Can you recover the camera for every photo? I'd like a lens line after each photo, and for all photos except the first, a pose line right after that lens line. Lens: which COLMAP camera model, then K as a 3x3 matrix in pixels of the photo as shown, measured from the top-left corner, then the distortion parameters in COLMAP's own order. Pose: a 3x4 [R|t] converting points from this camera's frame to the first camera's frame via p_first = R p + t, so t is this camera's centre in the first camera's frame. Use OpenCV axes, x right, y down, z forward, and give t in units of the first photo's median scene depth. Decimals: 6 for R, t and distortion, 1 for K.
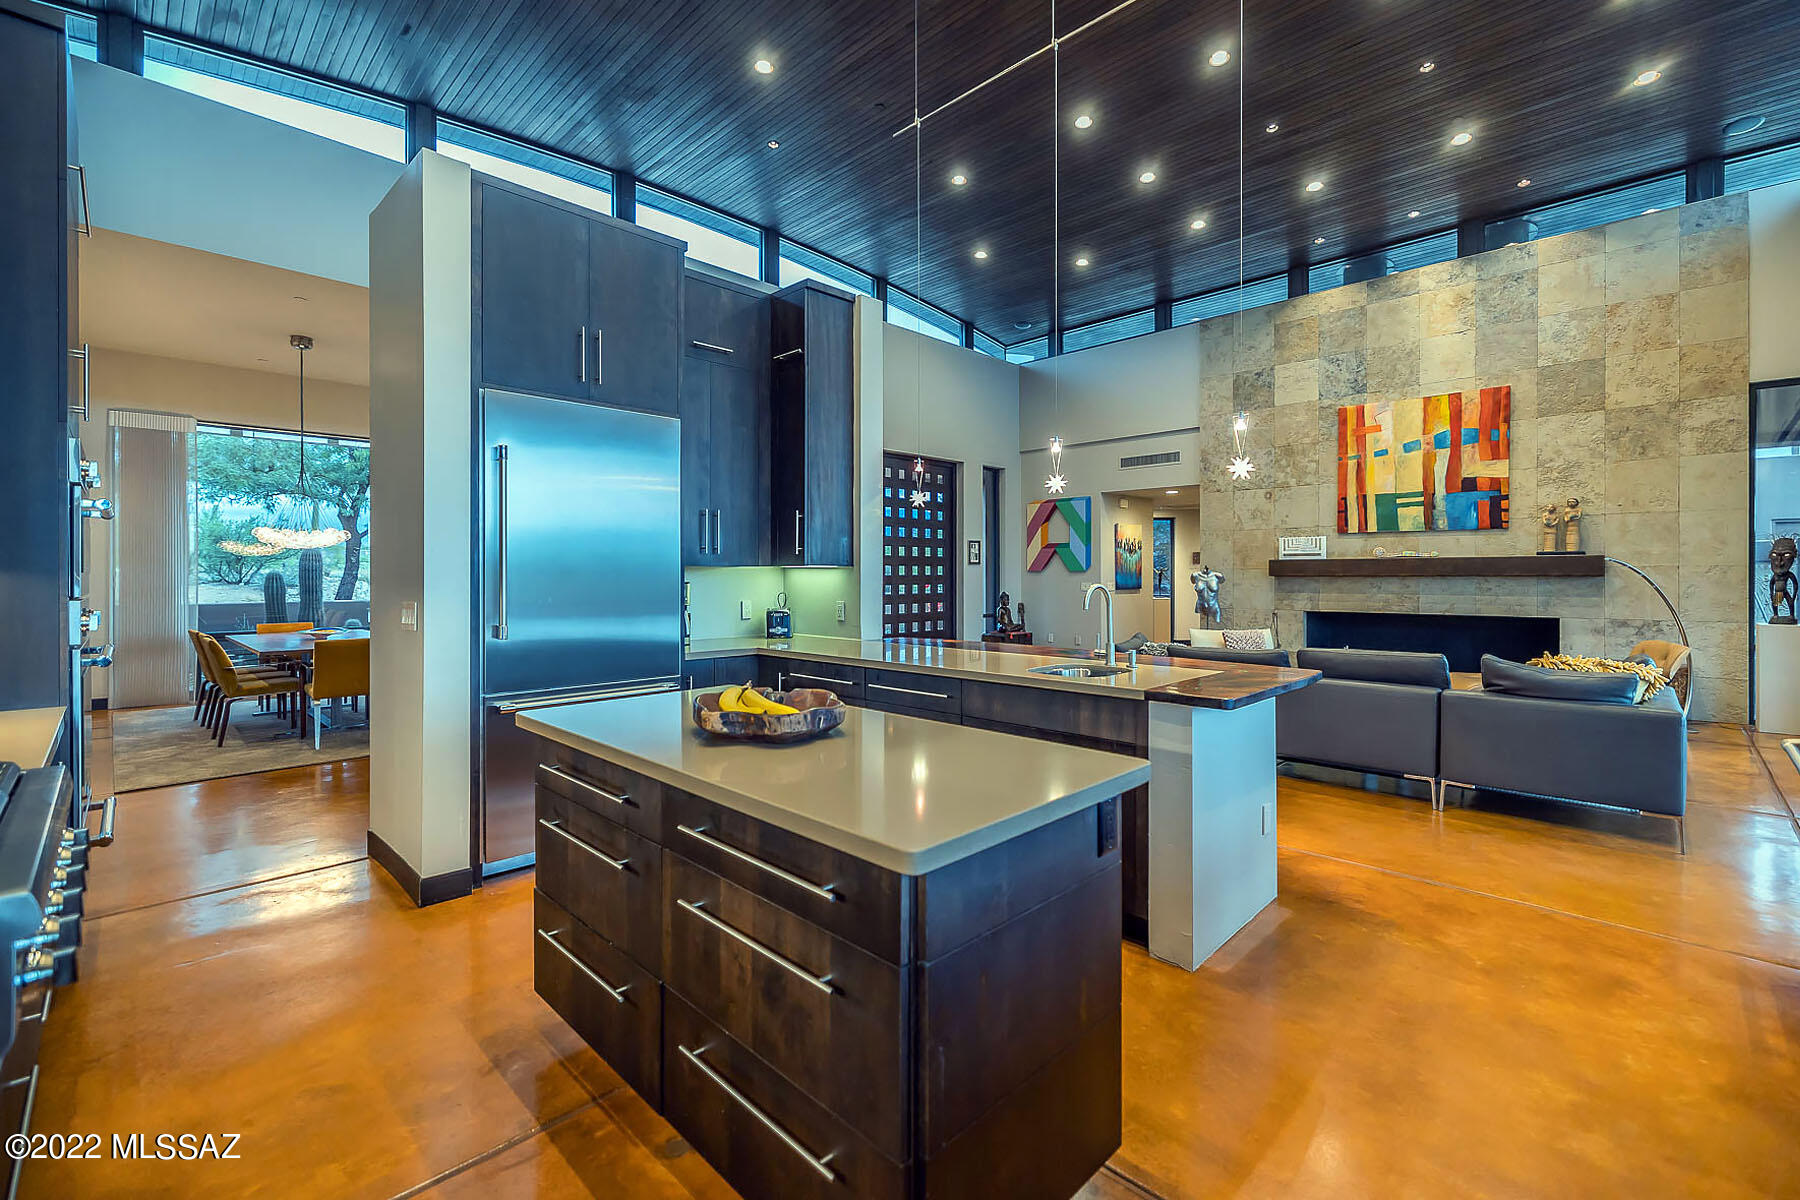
lens RADIAL K [[792.1, 0, 892.3], [0, 792.1, 578.5], [0, 0, 1]] dist [-0.001102, -0.000409]
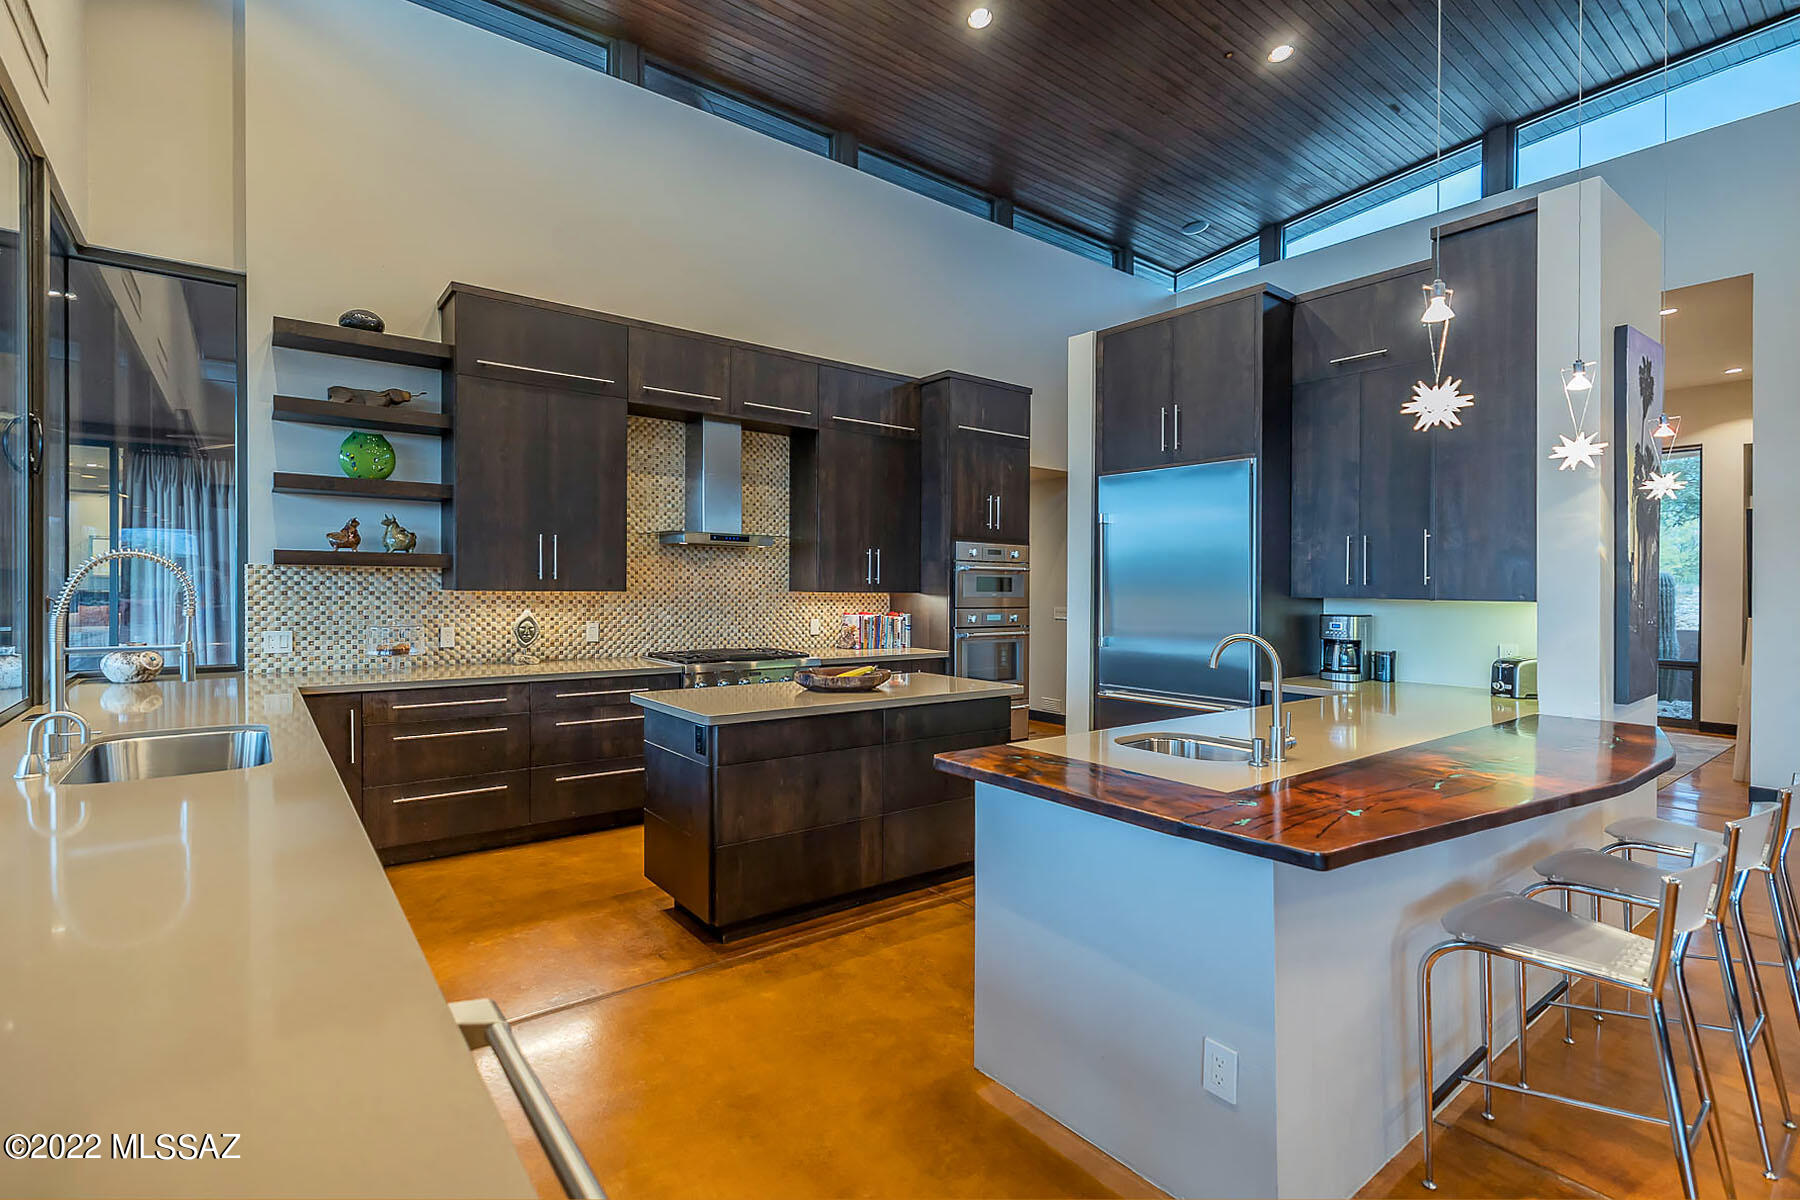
lens RADIAL K [[792.1, 0, 892.3], [0, 792.1, 578.5], [0, 0, 1]] dist [-0.001102, -0.000409]
pose [[-0.133260, -0.004608, -0.991070, 1.190370], [-0.016519, 0.999861, -0.002427, -0.044463], [0.990943, 0.016048, -0.133318, 0.950587]]
